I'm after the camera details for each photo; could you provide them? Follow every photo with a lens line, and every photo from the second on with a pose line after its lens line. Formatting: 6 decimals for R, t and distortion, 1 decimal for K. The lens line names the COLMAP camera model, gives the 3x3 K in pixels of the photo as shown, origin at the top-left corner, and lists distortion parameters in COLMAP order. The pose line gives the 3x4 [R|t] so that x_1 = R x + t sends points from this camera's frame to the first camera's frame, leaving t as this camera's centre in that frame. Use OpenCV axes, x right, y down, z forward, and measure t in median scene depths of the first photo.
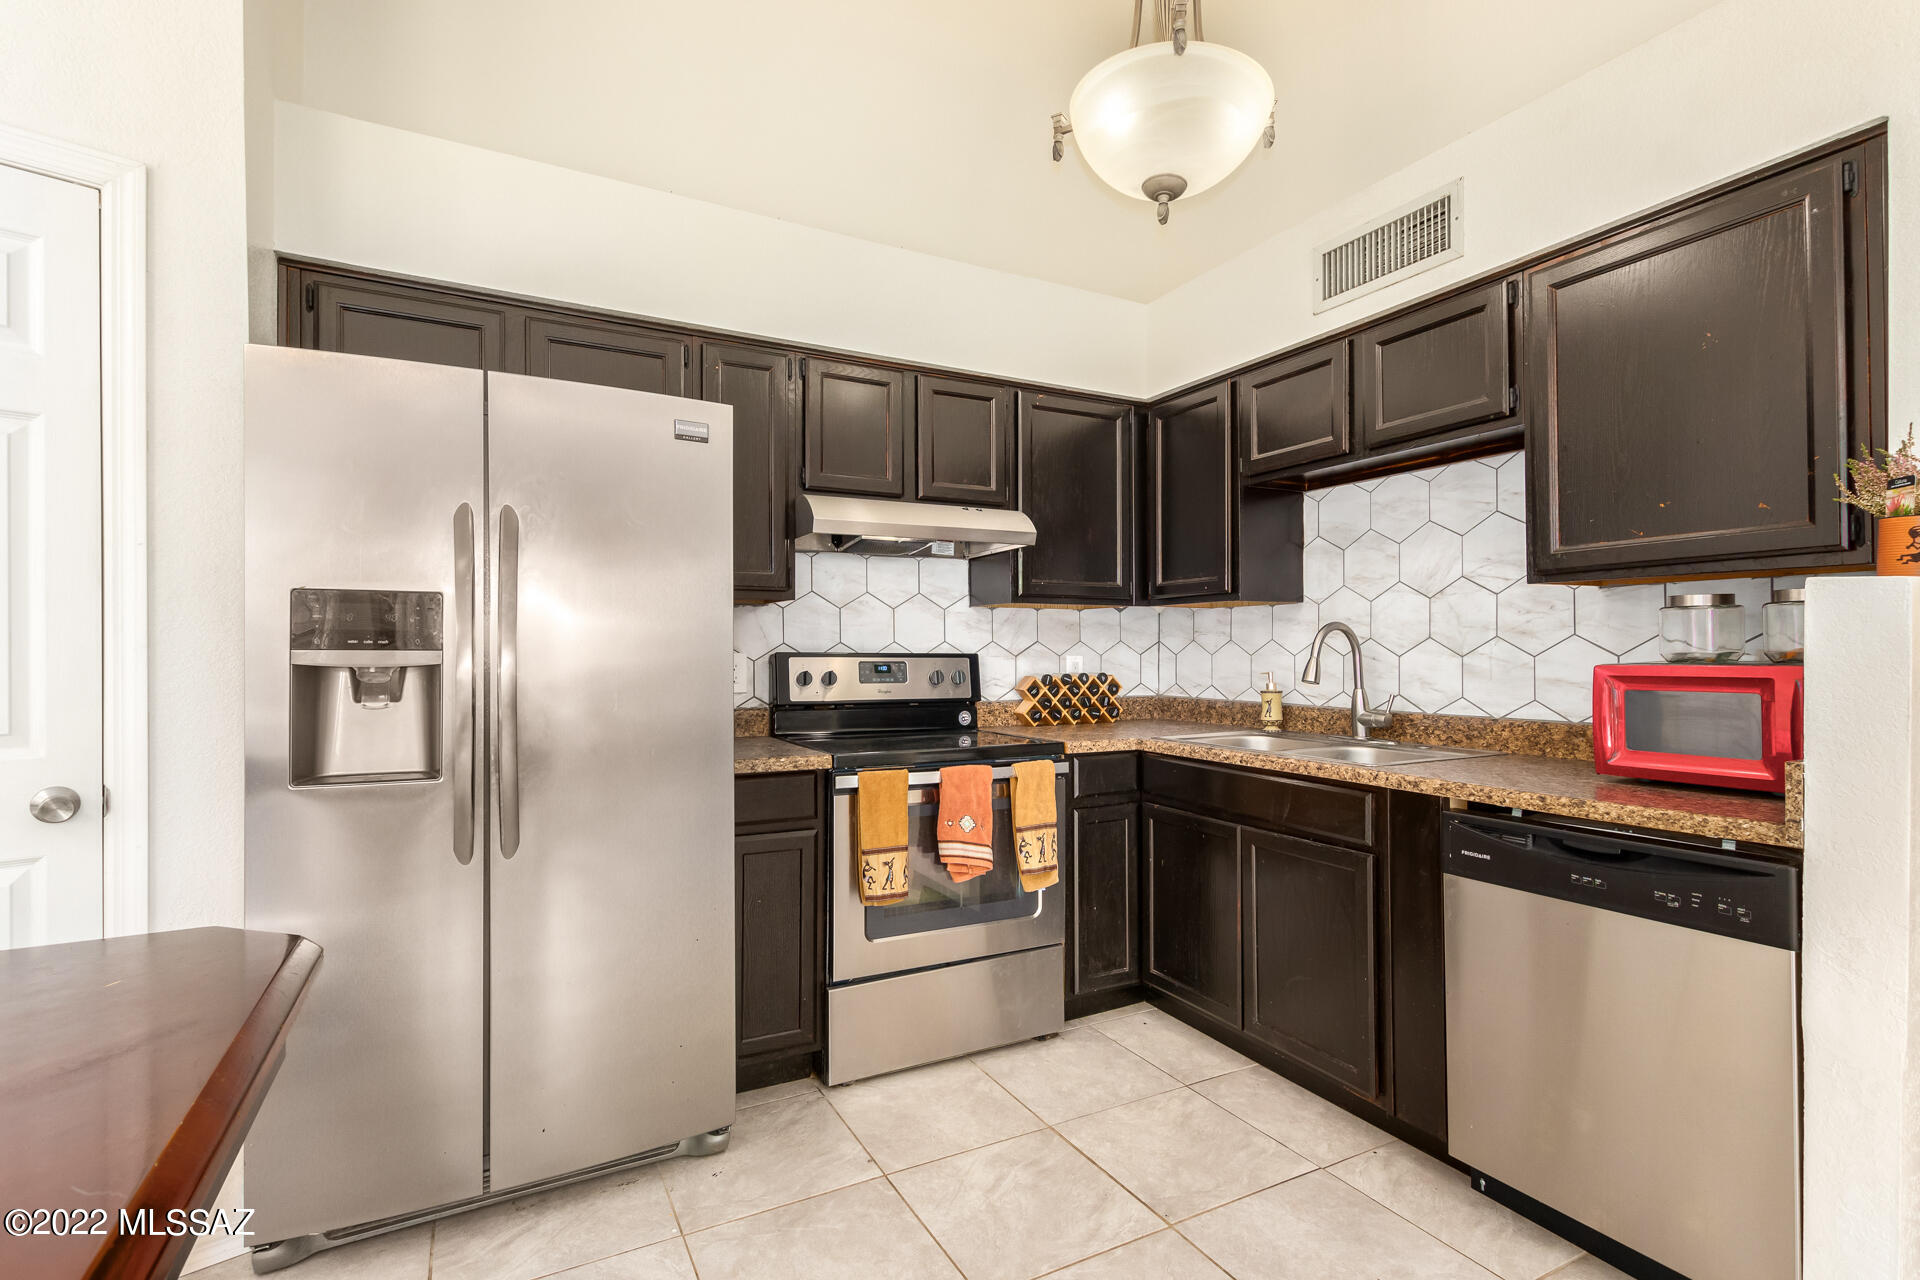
lens RADIAL K [[900.6, 0, 959.8], [0, 900.6, 646.5], [0, 0, 1]] dist [0.005371, -0.000465]
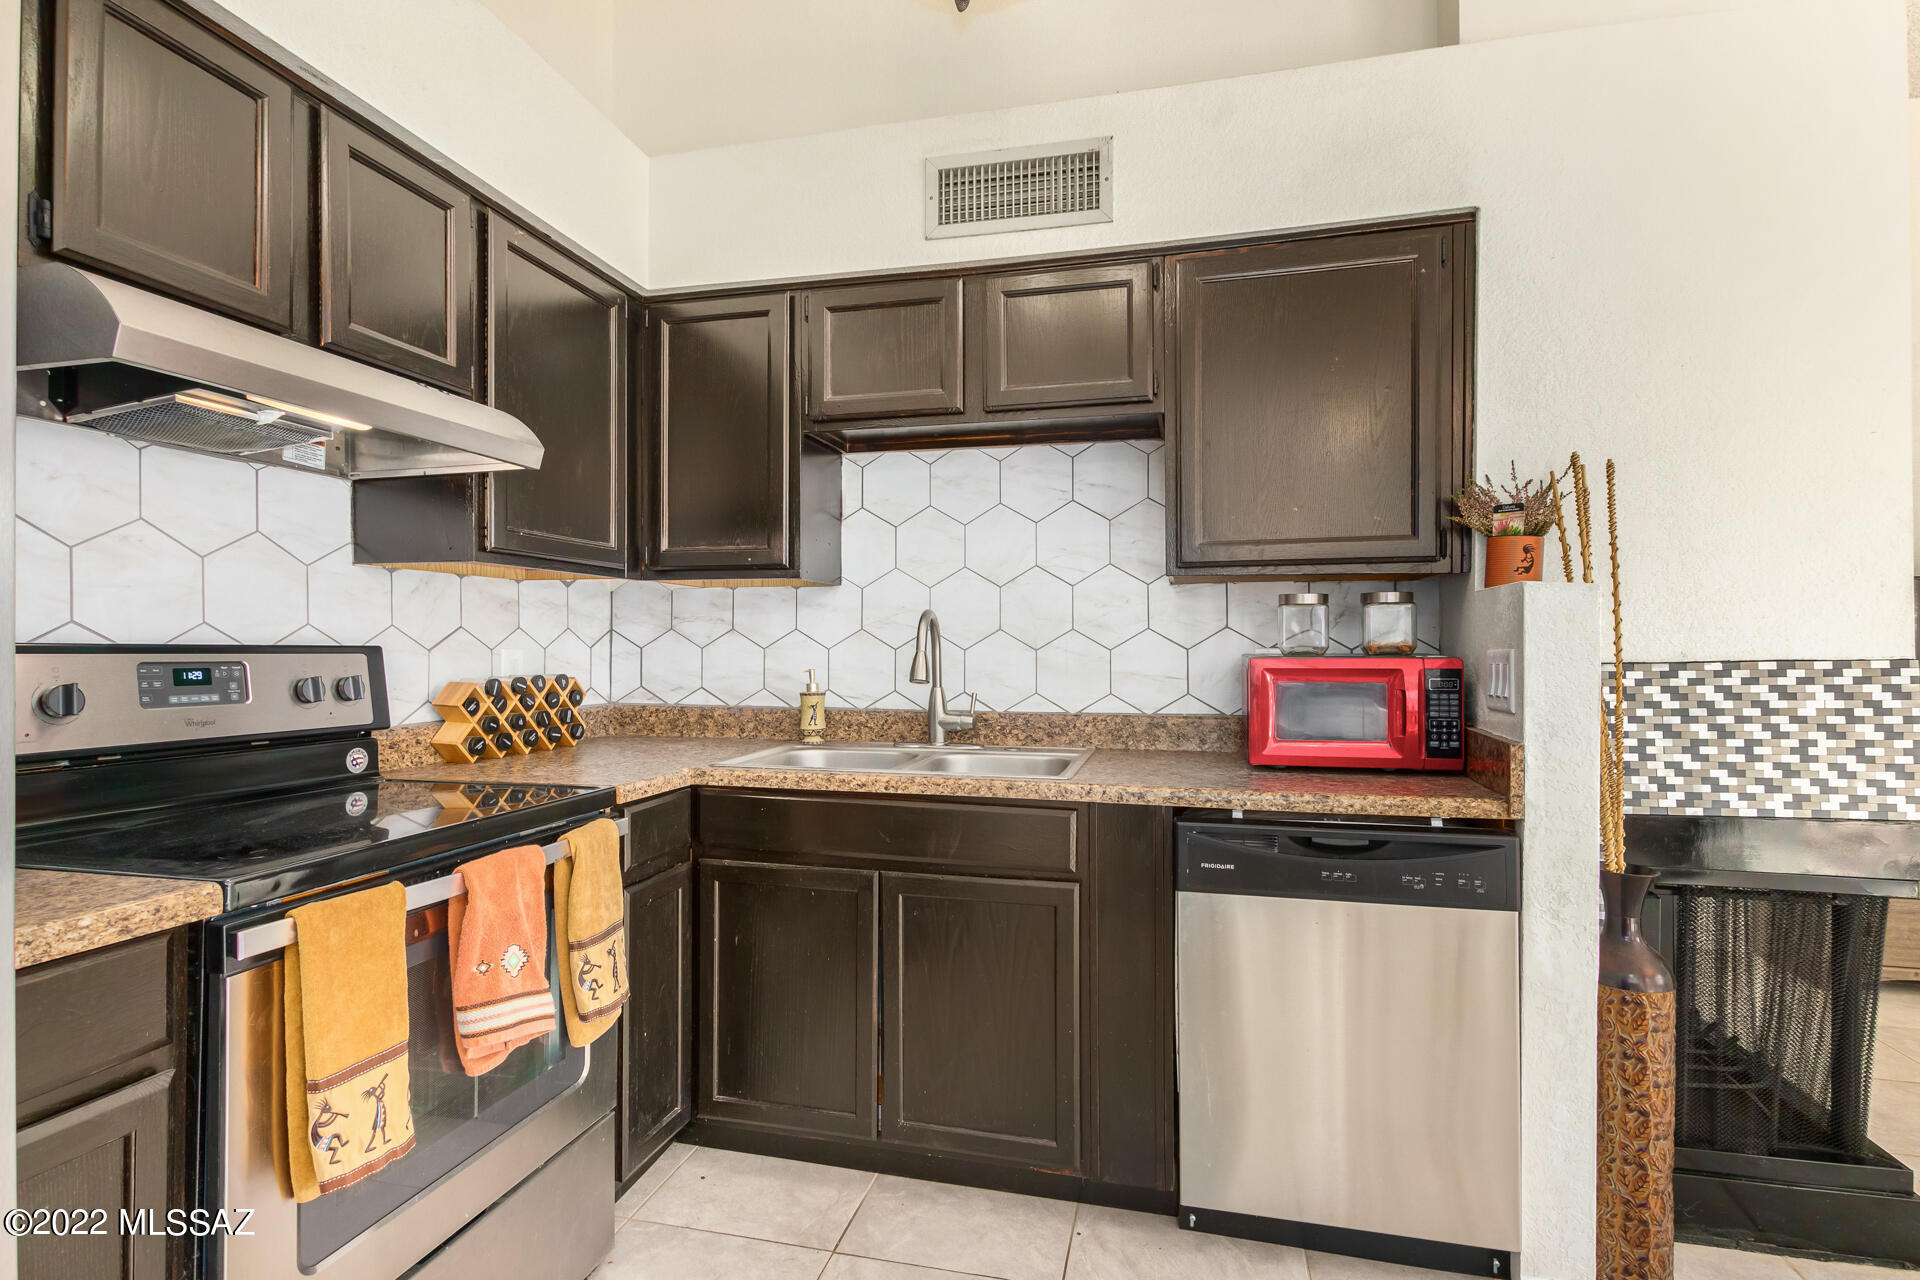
lens RADIAL K [[926.6, 0, 961.4], [0, 926.6, 636.5], [0, 0, 1]] dist [0.008825, -0.000184]
pose [[0.662076, 0.009325, 0.749379, -0.223771], [-0.007423, 0.999955, -0.005885, 0.003299], [-0.749400, -0.001666, 0.662115, 0.410441]]
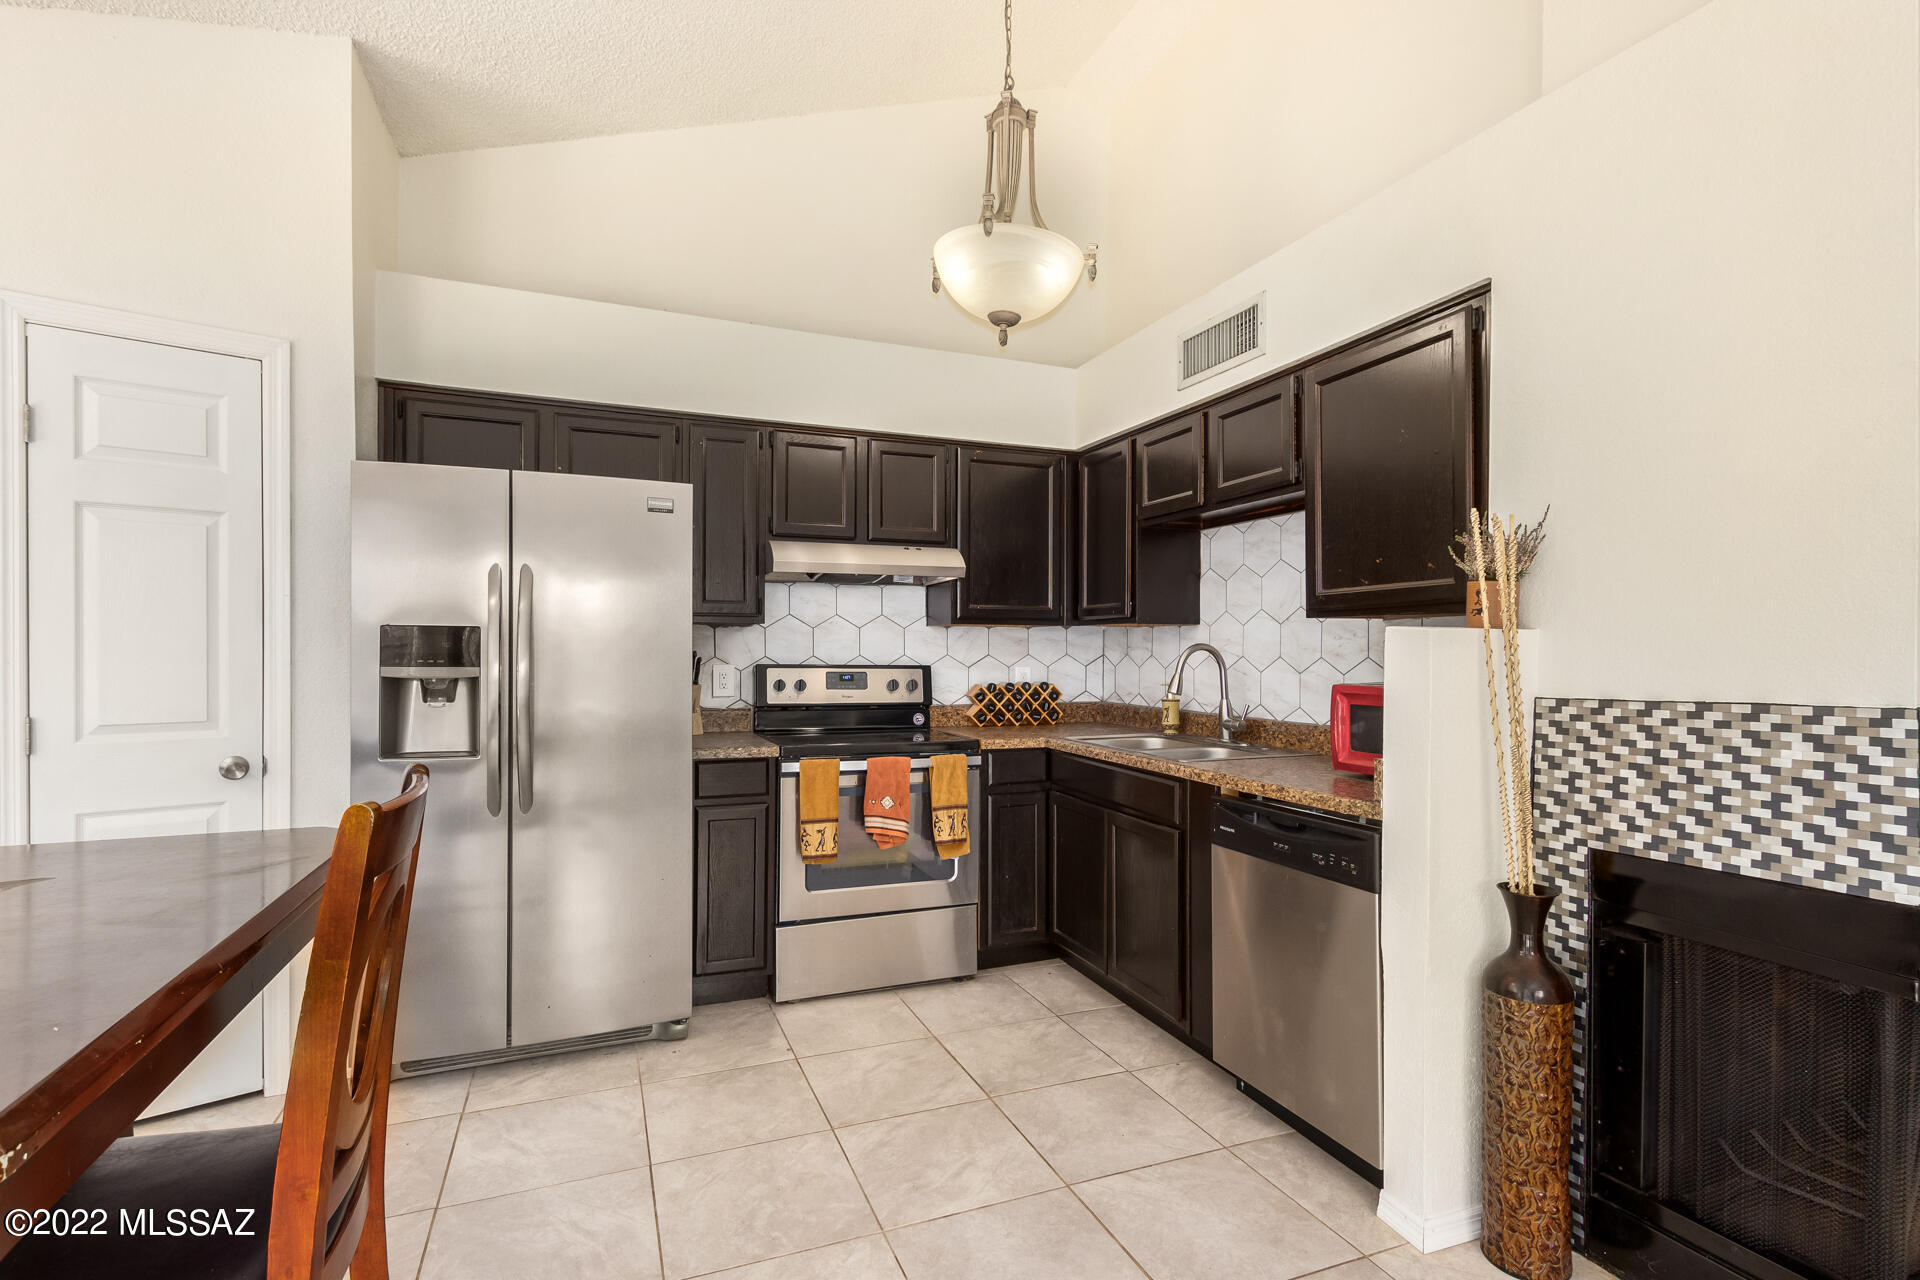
lens RADIAL K [[919.6, 0, 965.1], [0, 919.6, 650.2], [0, 0, 1]] dist [0.009645, 0.000447]
pose [[0.994800, 0.006143, -0.101658, 0.235901], [-0.005621, 0.999970, 0.005420, -0.023849], [0.101689, -0.004821, 0.994805, -0.261874]]
